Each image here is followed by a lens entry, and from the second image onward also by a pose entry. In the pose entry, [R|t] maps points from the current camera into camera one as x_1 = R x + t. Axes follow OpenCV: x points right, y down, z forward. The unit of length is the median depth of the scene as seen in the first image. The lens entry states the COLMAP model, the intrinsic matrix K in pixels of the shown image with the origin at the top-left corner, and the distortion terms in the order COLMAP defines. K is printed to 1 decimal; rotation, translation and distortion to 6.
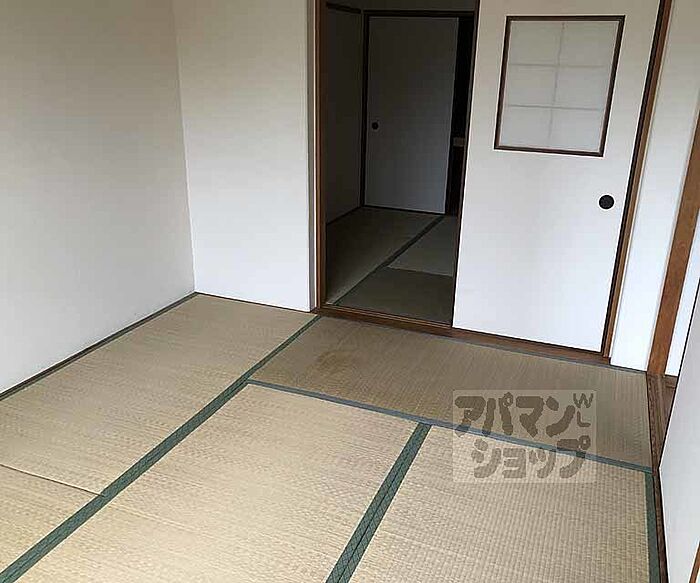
lens RADIAL K [[642.9, 0, 350.0], [0, 642.9, 291.5], [0, 0, 1]] dist [0.006630, 0.003394]
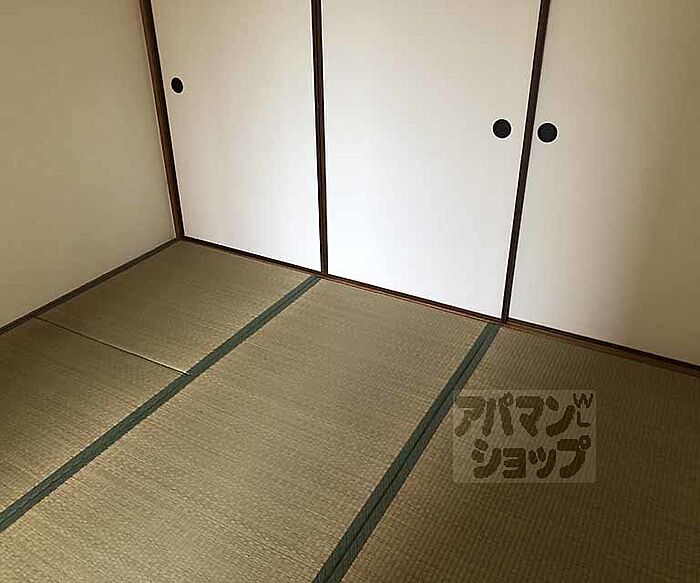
lens RADIAL K [[627.6, 0, 350.0], [0, 627.6, 291.5], [0, 0, 1]] dist [-0.008640, -0.003871]
pose [[0.991497, 0.047576, -0.121117, 0.087535], [-0.026886, 0.985582, 0.167050, -0.070984], [0.127318, -0.162373, 0.978481, 0.203012]]
